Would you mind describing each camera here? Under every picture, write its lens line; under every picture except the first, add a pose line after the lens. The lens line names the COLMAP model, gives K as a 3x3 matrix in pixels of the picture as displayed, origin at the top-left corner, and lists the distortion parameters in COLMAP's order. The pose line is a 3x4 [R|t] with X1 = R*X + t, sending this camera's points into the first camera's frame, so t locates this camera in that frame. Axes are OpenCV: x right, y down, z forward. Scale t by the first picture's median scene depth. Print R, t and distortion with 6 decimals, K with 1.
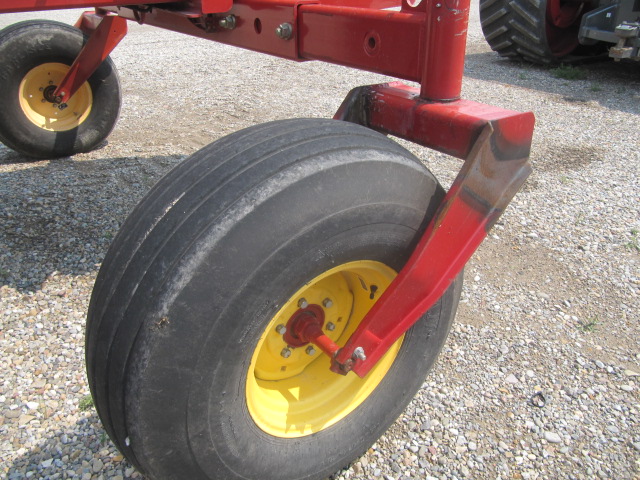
lens RADIAL K [[528.4, 0, 321.0], [0, 528.4, 240.8], [0, 0, 1]] dist [-0.055447, 0.025480]
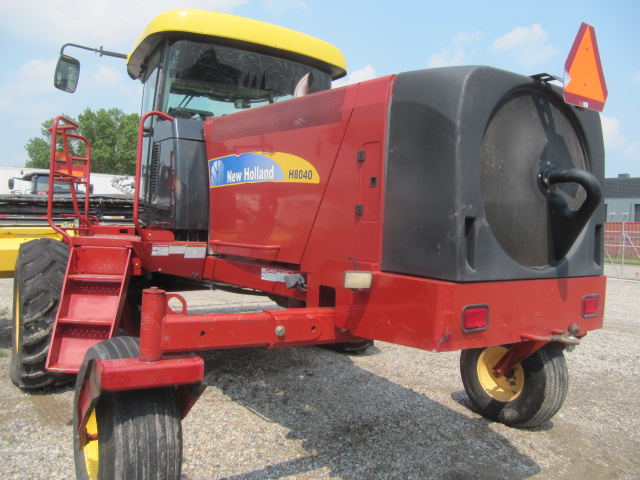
lens RADIAL K [[528.4, 0, 321.3], [0, 528.4, 240.9], [0, 0, 1]] dist [-0.055447, 0.025480]
pose [[-0.025605, 0.018662, -0.999498, 1.934631], [-0.517482, 0.855195, 0.029225, -0.947457], [0.855311, 0.517971, -0.012240, 1.288208]]
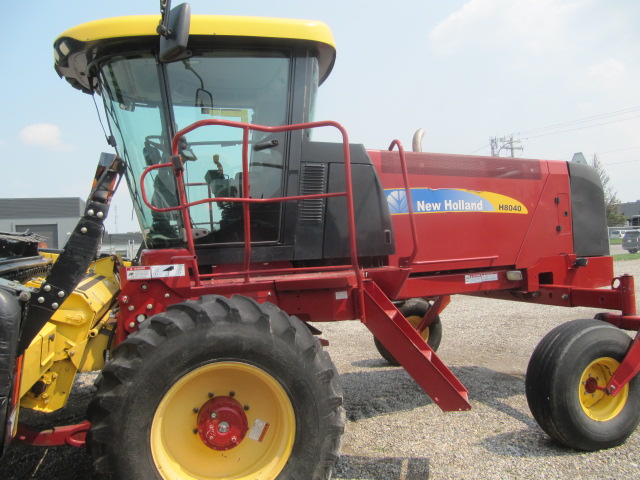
lens RADIAL K [[528.4, 0, 320.9], [0, 528.4, 241.2], [0, 0, 1]] dist [-0.055447, 0.025480]
pose [[0.942446, -0.056053, -0.329626, -0.446287], [-0.109479, 0.879771, -0.462620, 0.947706], [0.315927, 0.472082, 0.823000, -2.269637]]
